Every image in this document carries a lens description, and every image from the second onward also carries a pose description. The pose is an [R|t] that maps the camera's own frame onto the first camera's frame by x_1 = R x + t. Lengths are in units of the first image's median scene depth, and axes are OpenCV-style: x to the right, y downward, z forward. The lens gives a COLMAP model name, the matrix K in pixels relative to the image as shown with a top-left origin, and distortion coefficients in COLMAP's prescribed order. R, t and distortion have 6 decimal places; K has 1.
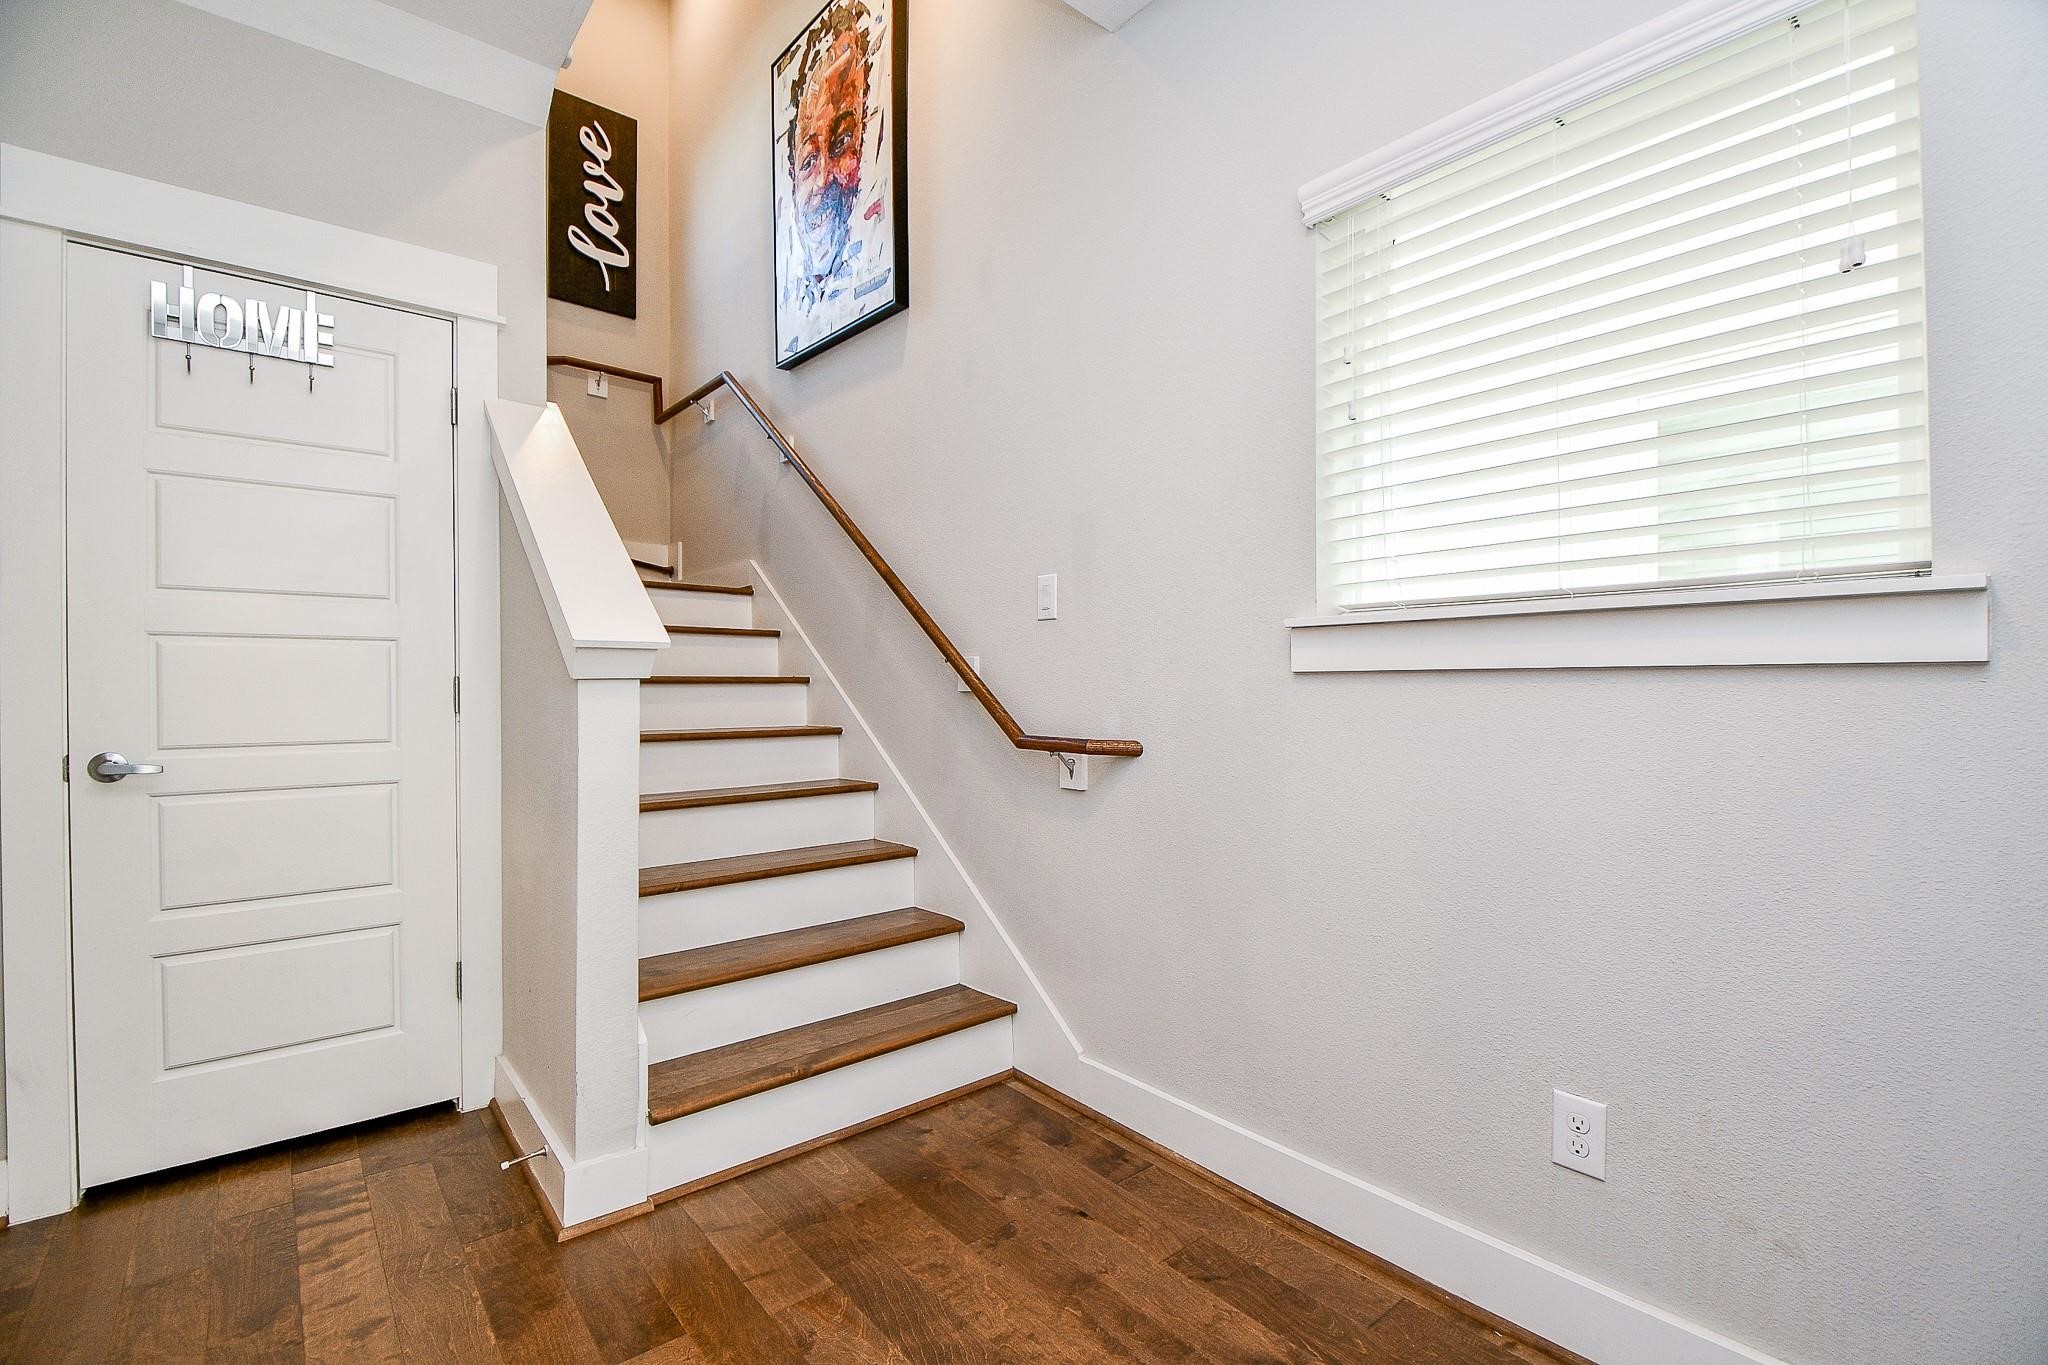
lens RADIAL K [[901.6, 0, 1036.0], [0, 901.6, 683.4], [0, 0, 1]] dist [-0.005403, -0.005676]
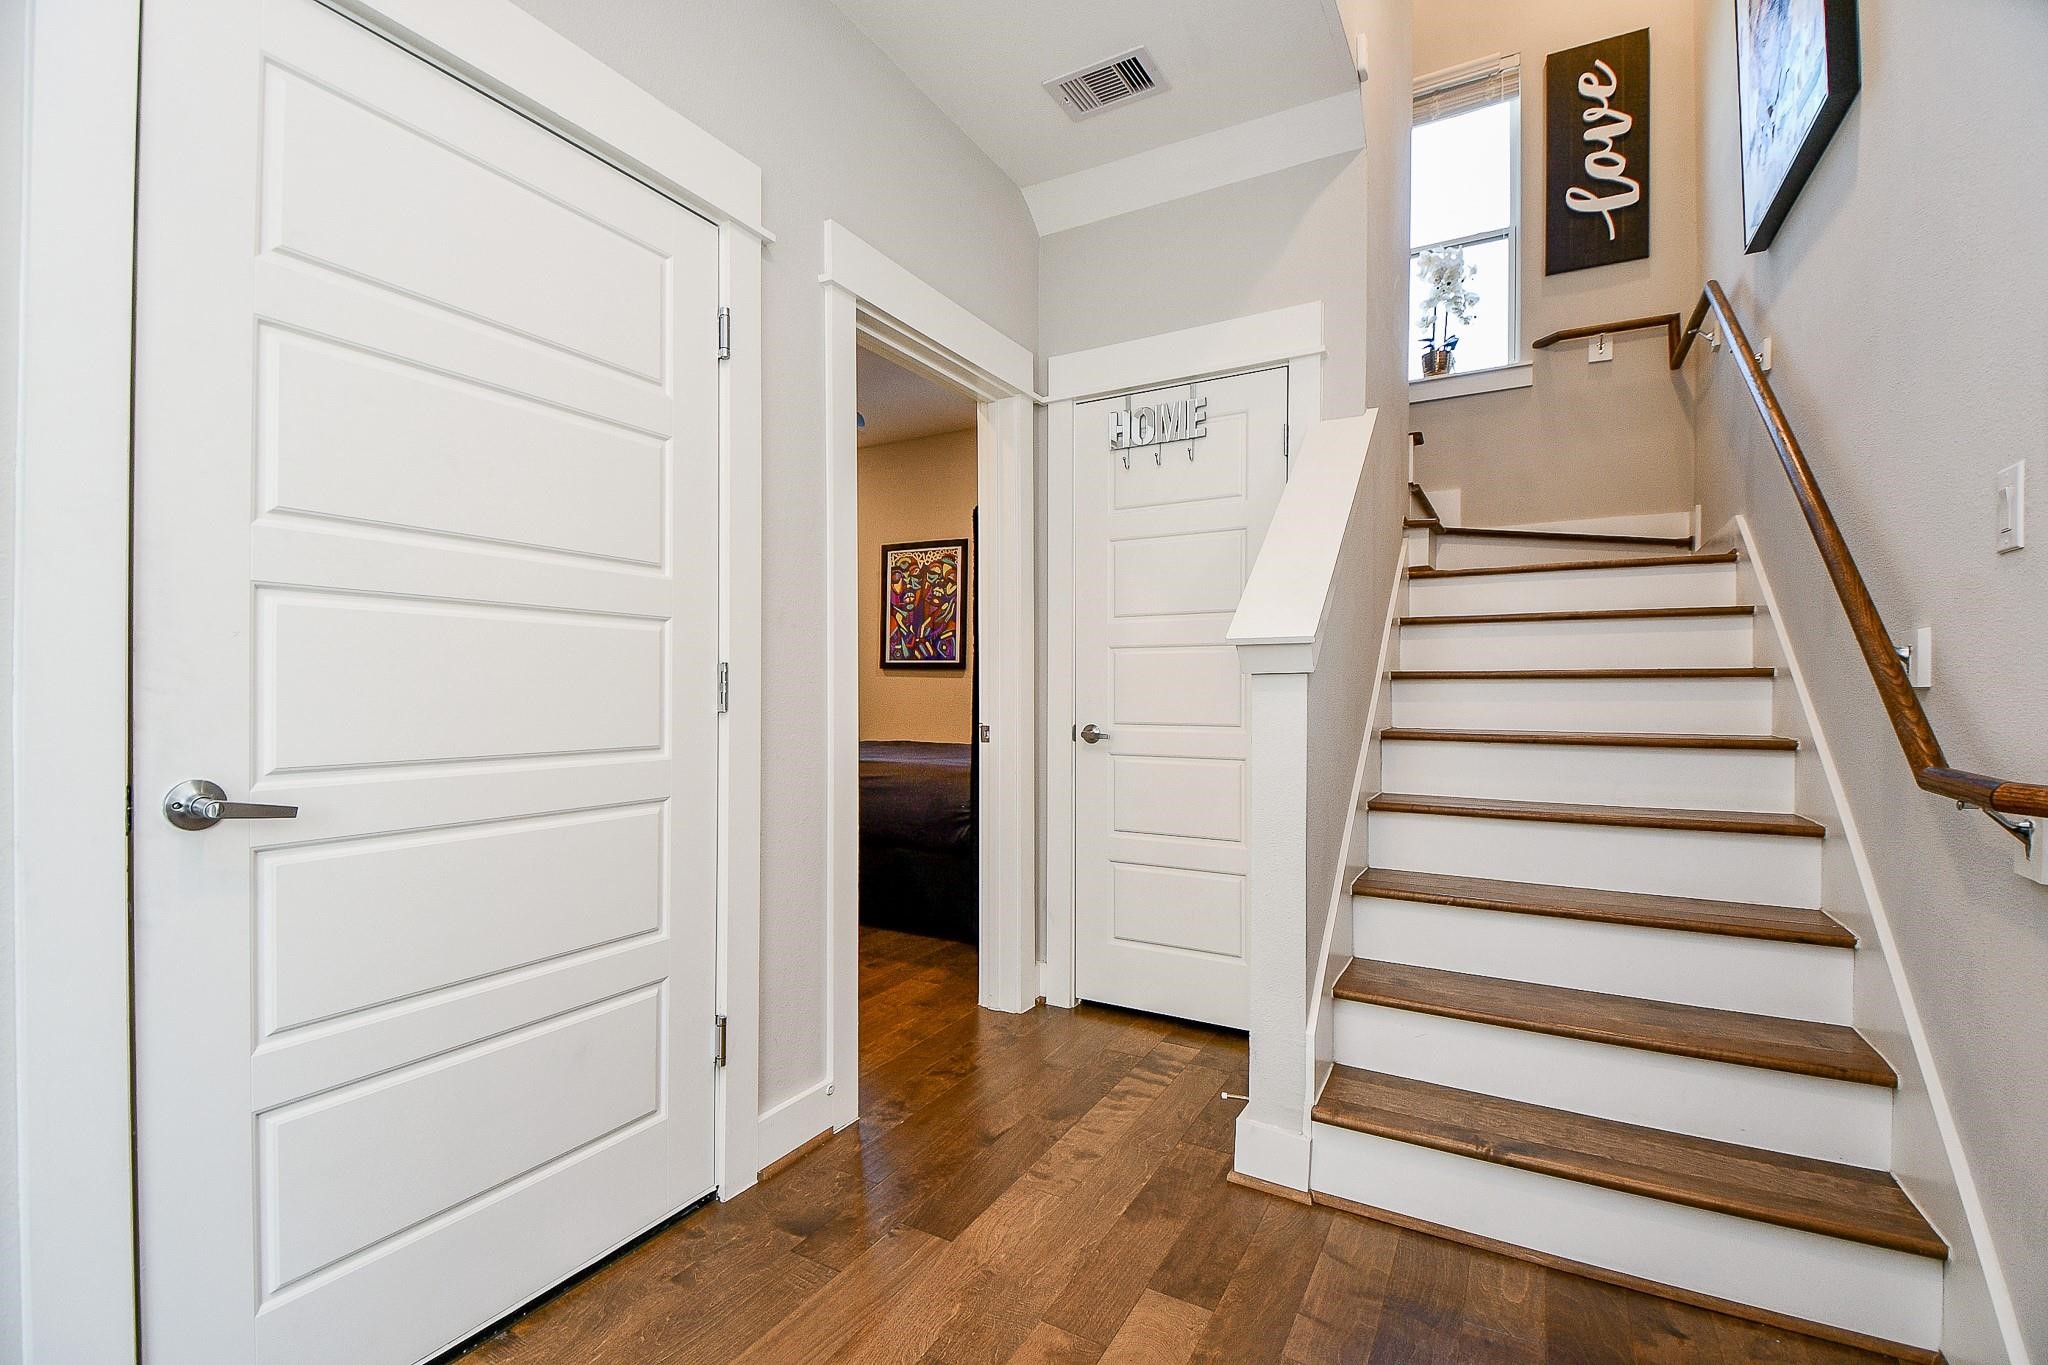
lens RADIAL K [[901.6, 0, 1022.5], [0, 901.6, 678.4], [0, 0, 1]] dist [-0.005403, -0.005676]
pose [[0.335486, -0.001681, -0.942044, 0.370815], [0.002203, 0.999997, -0.001000, -0.000814], [0.942042, -0.001739, 0.335489, 0.325607]]
